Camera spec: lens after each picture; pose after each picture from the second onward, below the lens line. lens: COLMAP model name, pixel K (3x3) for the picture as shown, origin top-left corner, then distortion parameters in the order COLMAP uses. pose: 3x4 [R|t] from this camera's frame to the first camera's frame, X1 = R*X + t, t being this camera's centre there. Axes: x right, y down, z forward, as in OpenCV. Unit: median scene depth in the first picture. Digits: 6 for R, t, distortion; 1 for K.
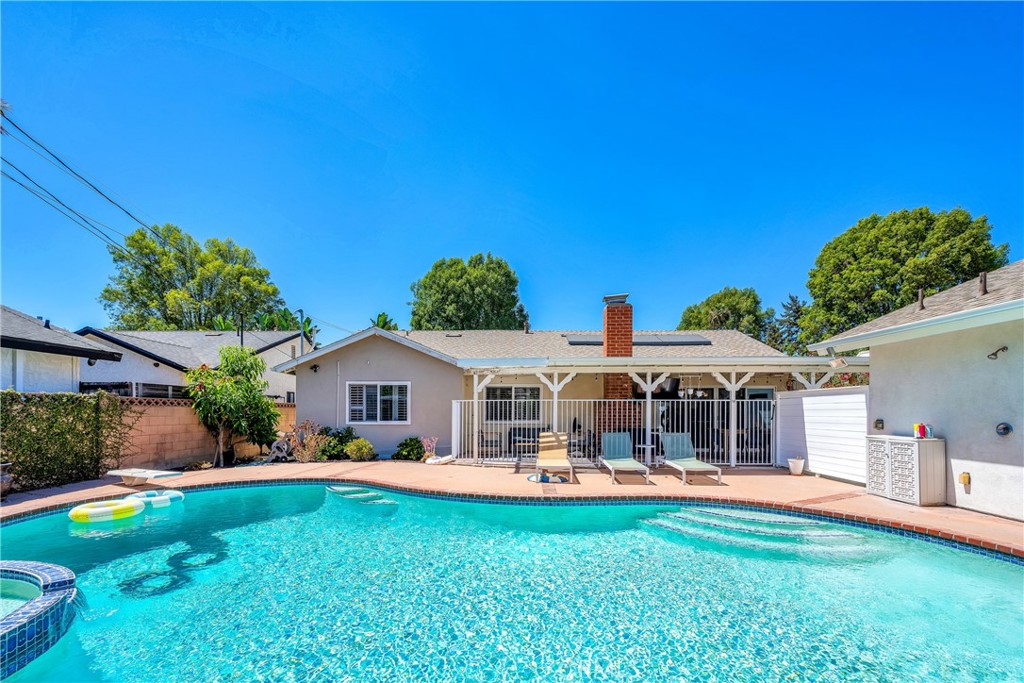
lens RADIAL K [[426.4, 0, 513.7], [0, 426.4, 413.6], [0, 0, 1]] dist [-0.000193, -0.000069]
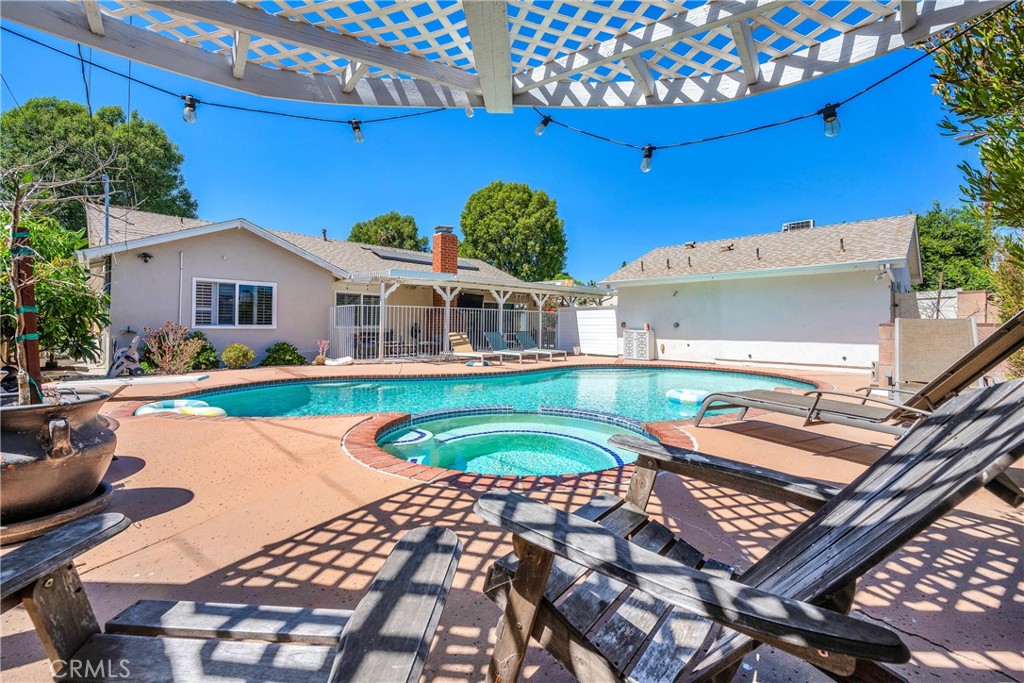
lens RADIAL K [[435.6, 0, 510.4], [0, 435.6, 321.2], [0, 0, 1]] dist [0.000200, -0.000101]
pose [[0.709376, 0.012013, 0.704727, -0.546983], [-0.001201, 0.999874, -0.015835, 0.023359], [-0.704829, 0.010387, 0.709301, -0.043799]]
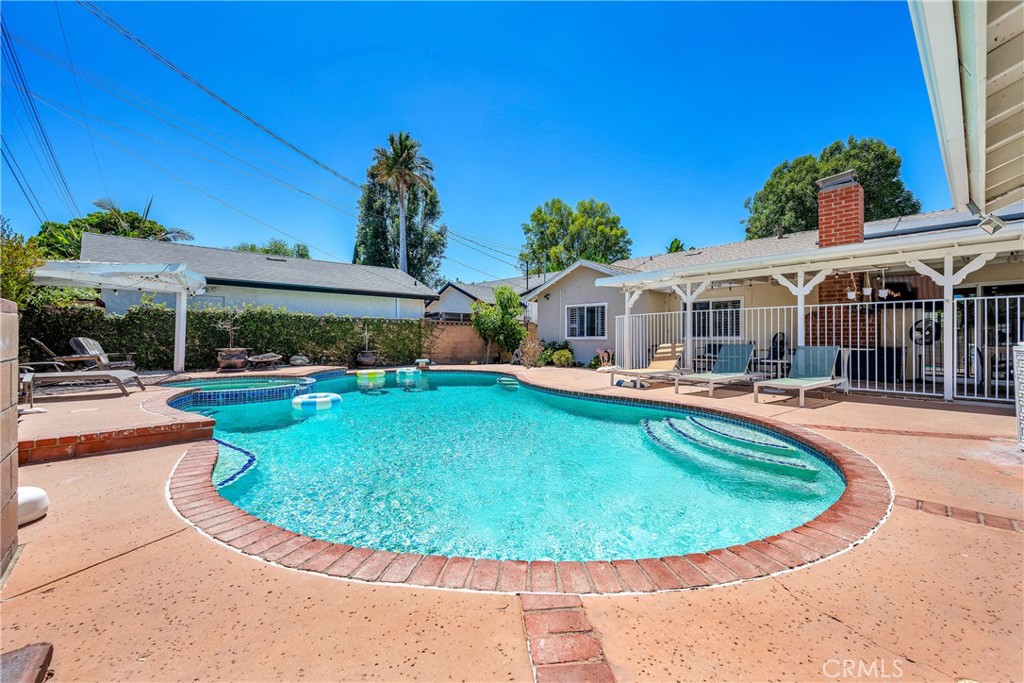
lens RADIAL K [[421.3, 0, 512.0], [0, 421.3, 341.5], [0, 0, 1]] dist [-0.018029, -0.000011]
pose [[0.662521, 0.007240, -0.749008, 0.432017], [-0.007167, 0.999969, 0.003326, 0.028667], [0.749009, 0.003165, 0.662552, 0.057572]]
